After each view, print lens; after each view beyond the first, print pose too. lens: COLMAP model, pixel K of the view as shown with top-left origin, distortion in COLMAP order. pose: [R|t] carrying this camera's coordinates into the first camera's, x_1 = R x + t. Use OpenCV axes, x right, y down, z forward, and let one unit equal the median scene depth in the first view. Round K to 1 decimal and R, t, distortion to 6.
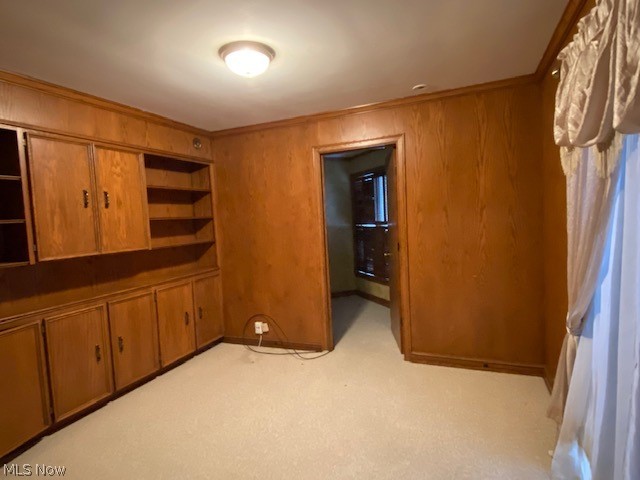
lens RADIAL K [[354.2, 0, 320.1], [0, 354.2, 243.3], [0, 0, 1]] dist [0.006929, -0.003670]
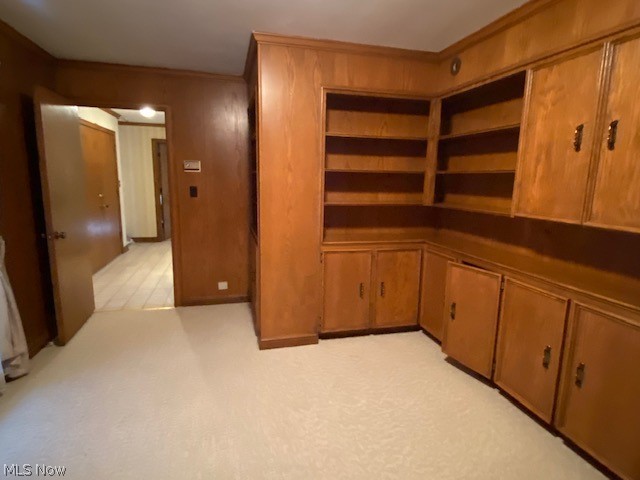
lens RADIAL K [[354.2, 0, 318.8], [0, 354.2, 237.3], [0, 0, 1]] dist [0.006929, -0.003670]
pose [[-0.787842, 0.137407, -0.600354, 0.155988], [-0.028099, 0.965759, 0.257914, -0.109823], [0.615236, 0.220065, -0.757004, 1.317639]]
